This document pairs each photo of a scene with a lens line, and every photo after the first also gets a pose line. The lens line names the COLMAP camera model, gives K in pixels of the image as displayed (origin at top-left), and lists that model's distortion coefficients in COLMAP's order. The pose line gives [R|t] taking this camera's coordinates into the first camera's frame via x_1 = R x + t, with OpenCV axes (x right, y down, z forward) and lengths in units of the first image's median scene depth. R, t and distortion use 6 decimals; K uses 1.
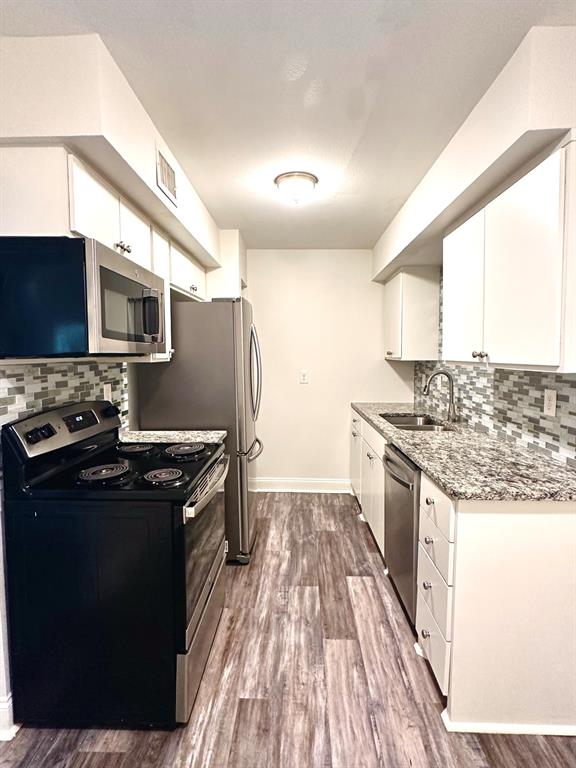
lens RADIAL K [[391.8, 0, 287.0], [0, 391.8, 381.8], [0, 0, 1]] dist [-0.001957, 0.000615]
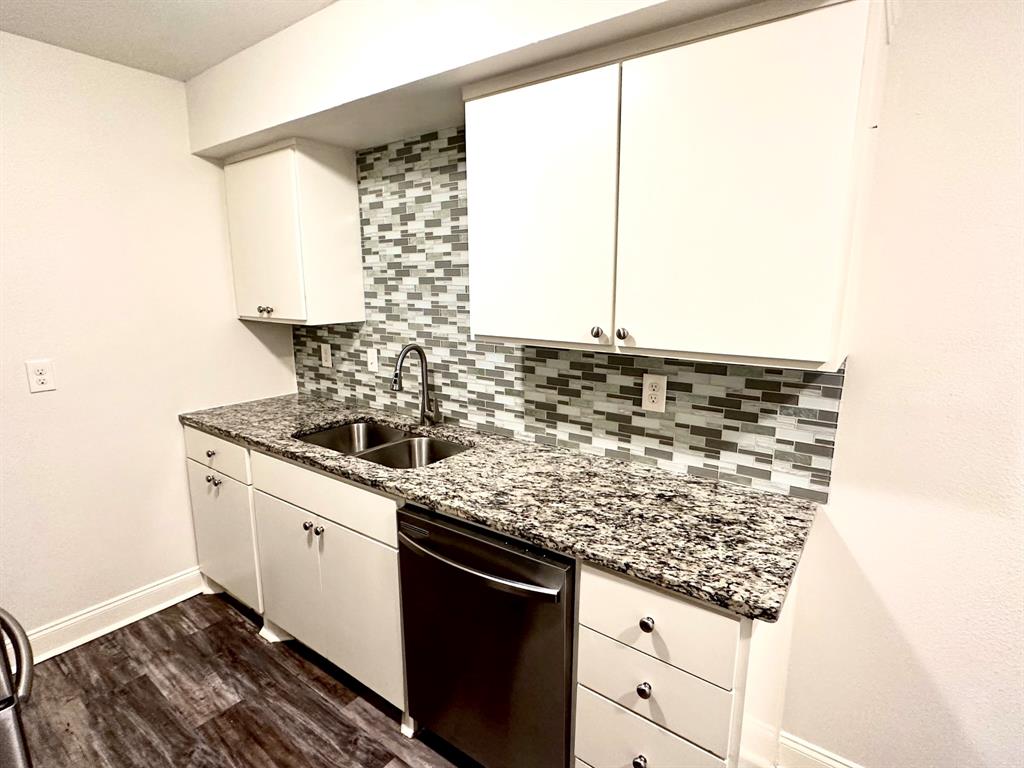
lens RADIAL K [[522.4, 0, 512.9], [0, 522.4, 384.4], [0, 0, 1]] dist [-0.001957, 0.000615]
pose [[0.576063, -0.157599, 0.802069, -0.159055], [0.059284, 0.986709, 0.151300, -0.083264], [-0.815253, -0.039609, 0.577749, 0.460950]]
